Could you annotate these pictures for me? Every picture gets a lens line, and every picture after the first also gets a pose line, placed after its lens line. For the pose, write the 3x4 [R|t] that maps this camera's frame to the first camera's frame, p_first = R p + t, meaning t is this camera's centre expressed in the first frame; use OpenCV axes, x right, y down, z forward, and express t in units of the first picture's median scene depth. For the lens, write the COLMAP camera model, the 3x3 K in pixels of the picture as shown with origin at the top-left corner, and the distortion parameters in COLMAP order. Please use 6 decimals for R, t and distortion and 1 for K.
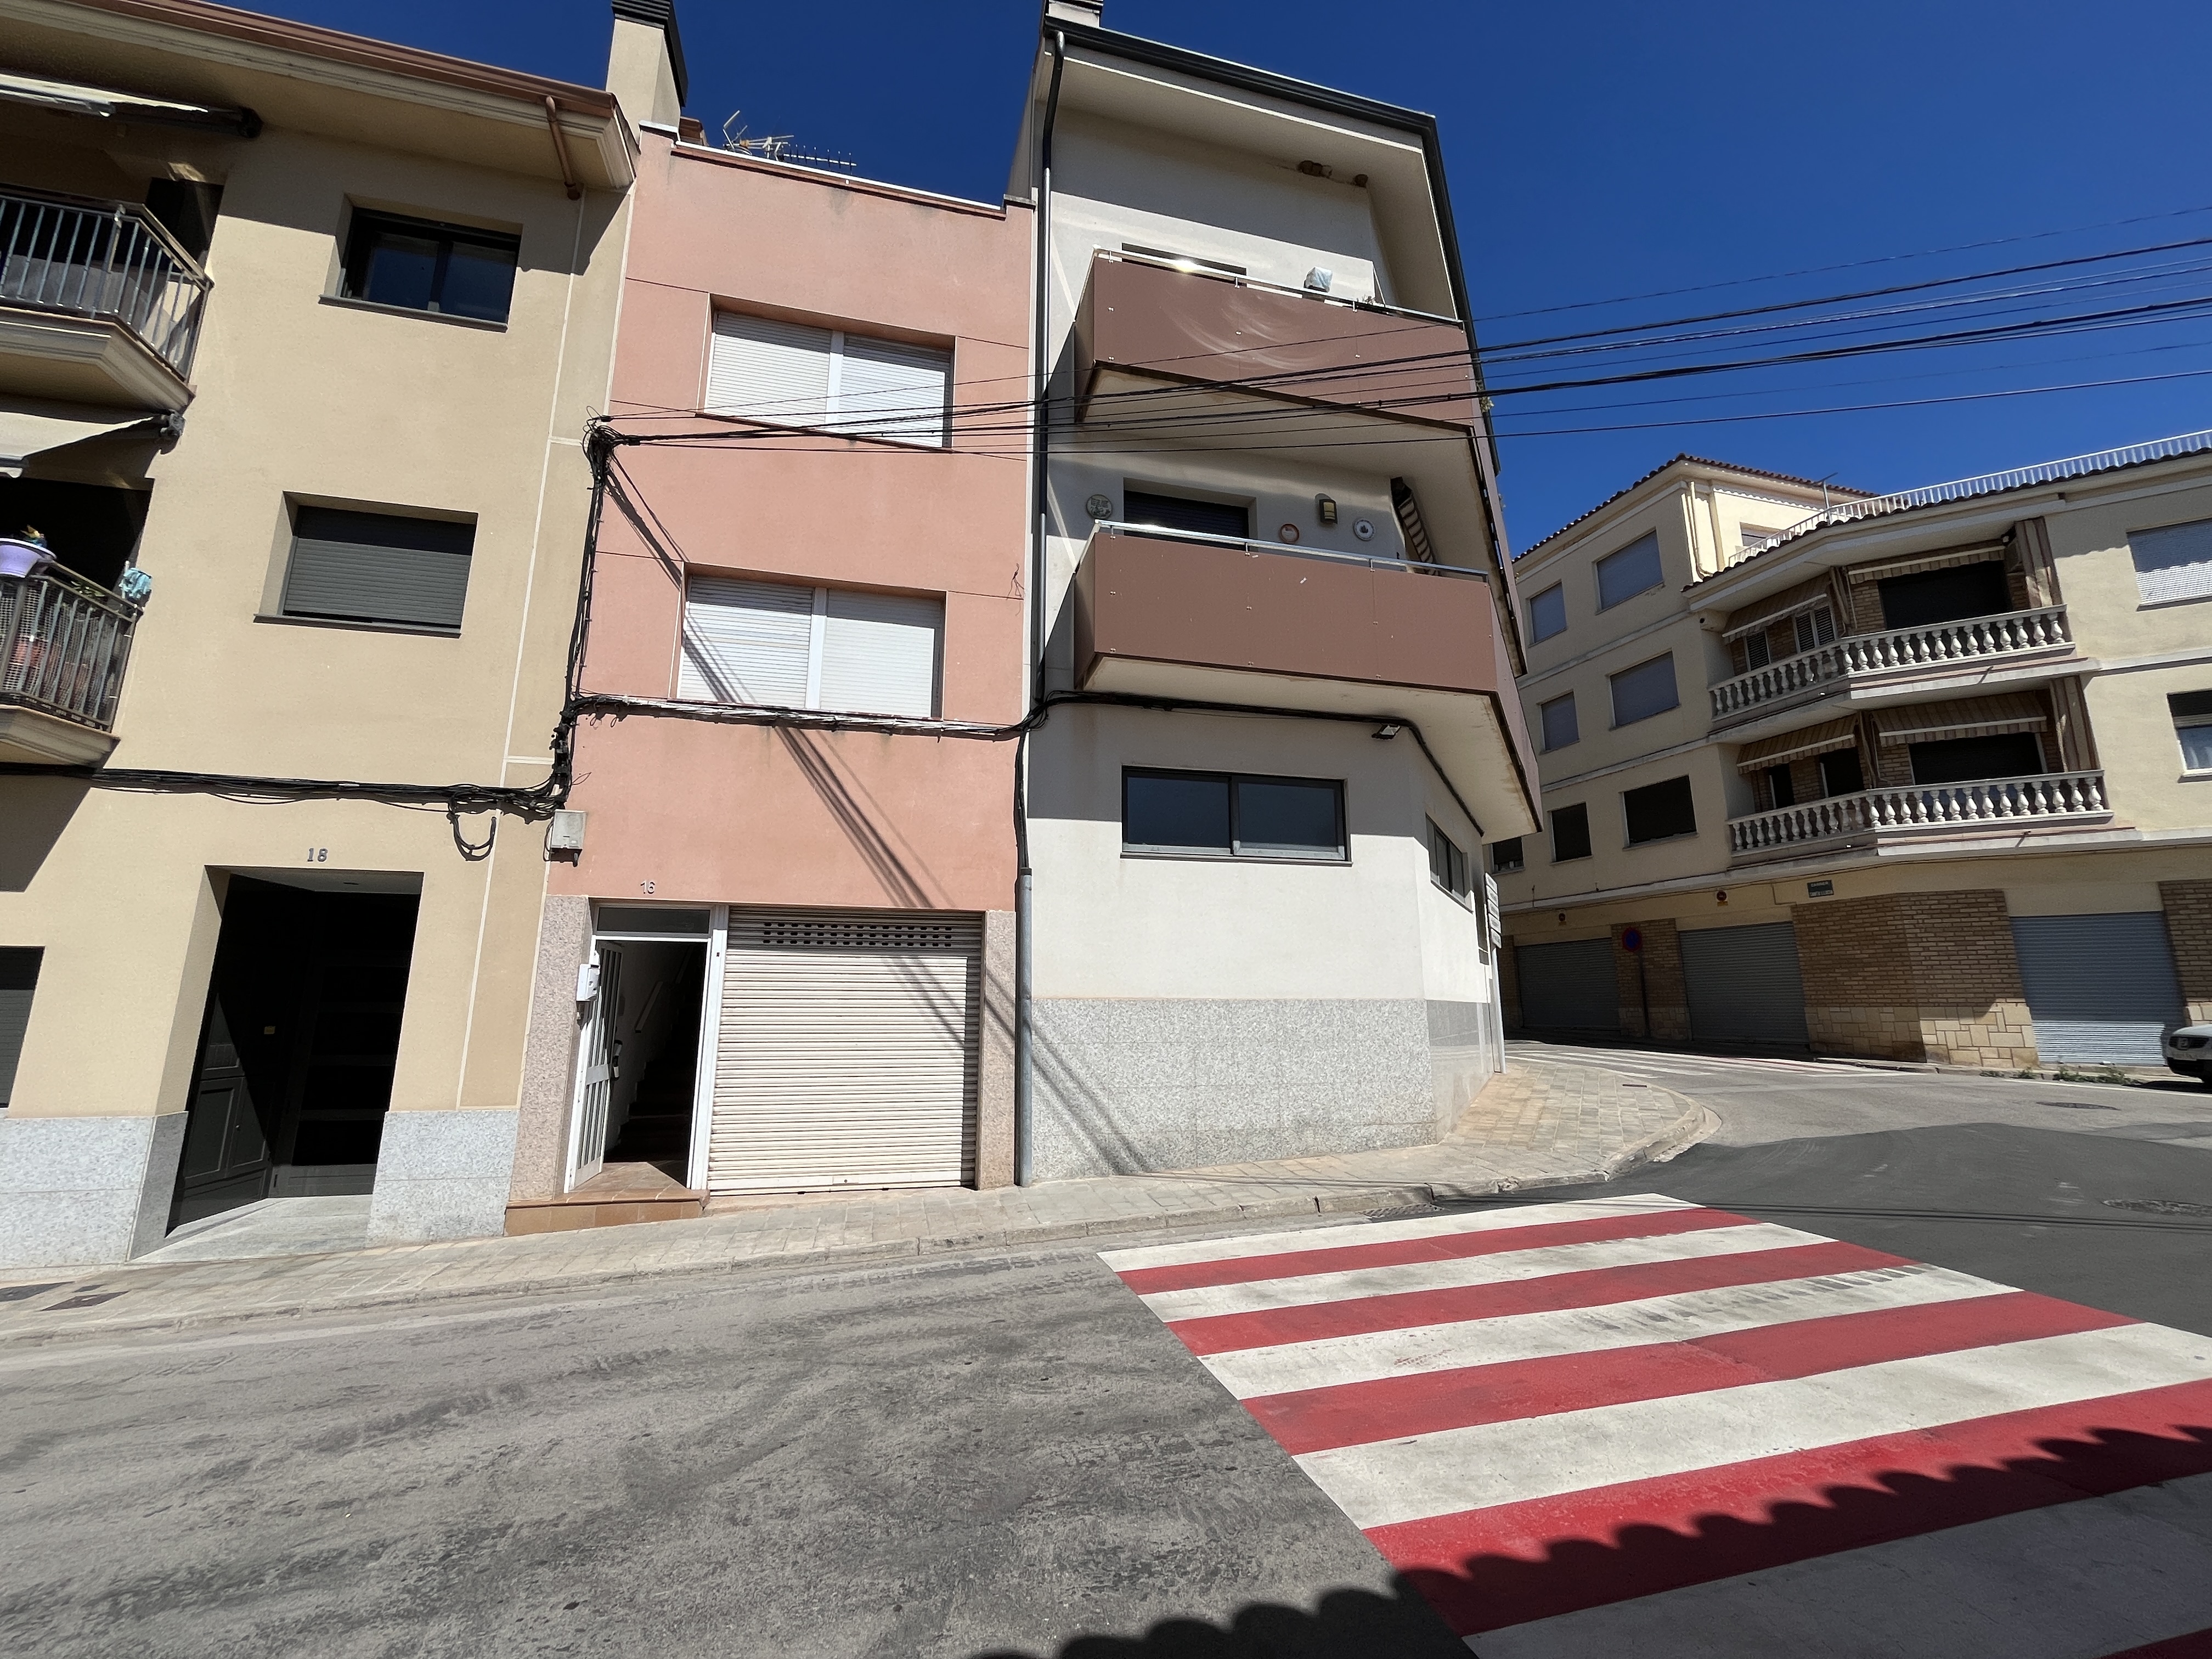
lens RADIAL K [[897.0, 0, 1100.4], [0, 897.0, 823.0], [0, 0, 1]] dist [-0.003382, 0.000404]
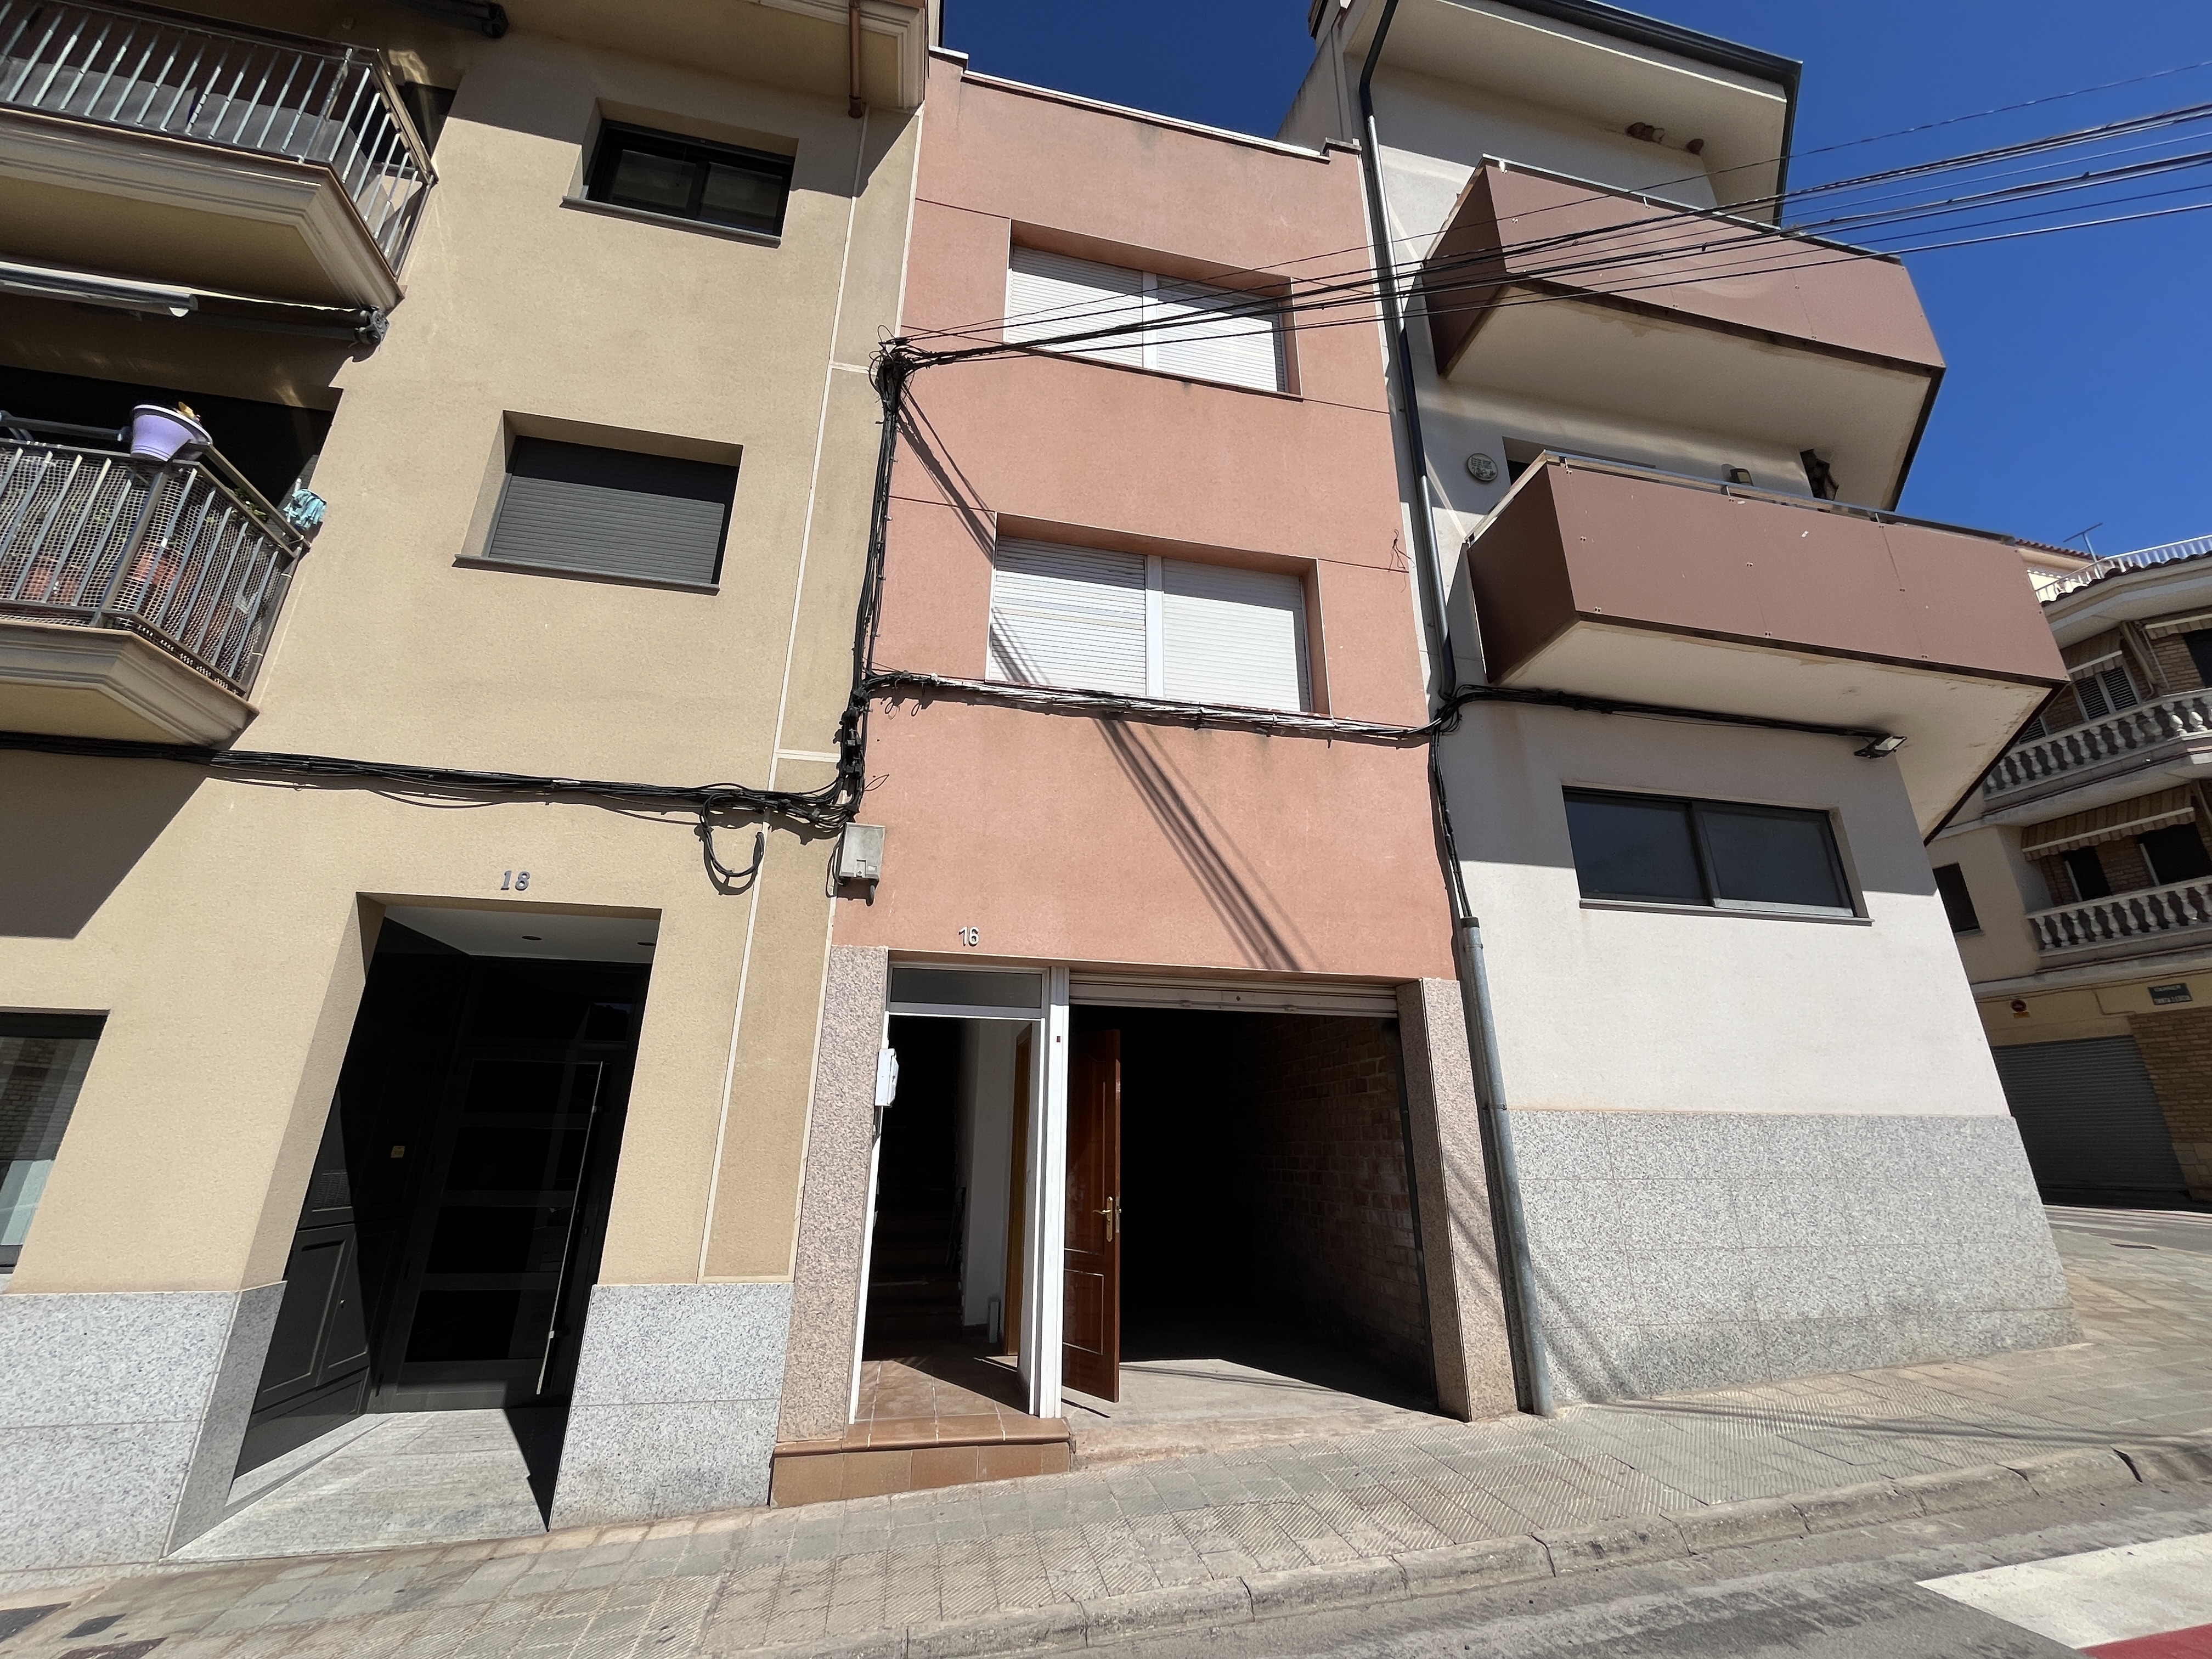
lens RADIAL K [[897.0, 0, 1104.6], [0, 897.0, 824.4], [0, 0, 1]] dist [-0.003382, 0.000404]
pose [[0.999474, -0.006072, -0.031860, -0.351084], [0.001476, 0.989815, -0.142354, 0.078127], [0.032400, 0.142232, 0.989303, 0.290349]]
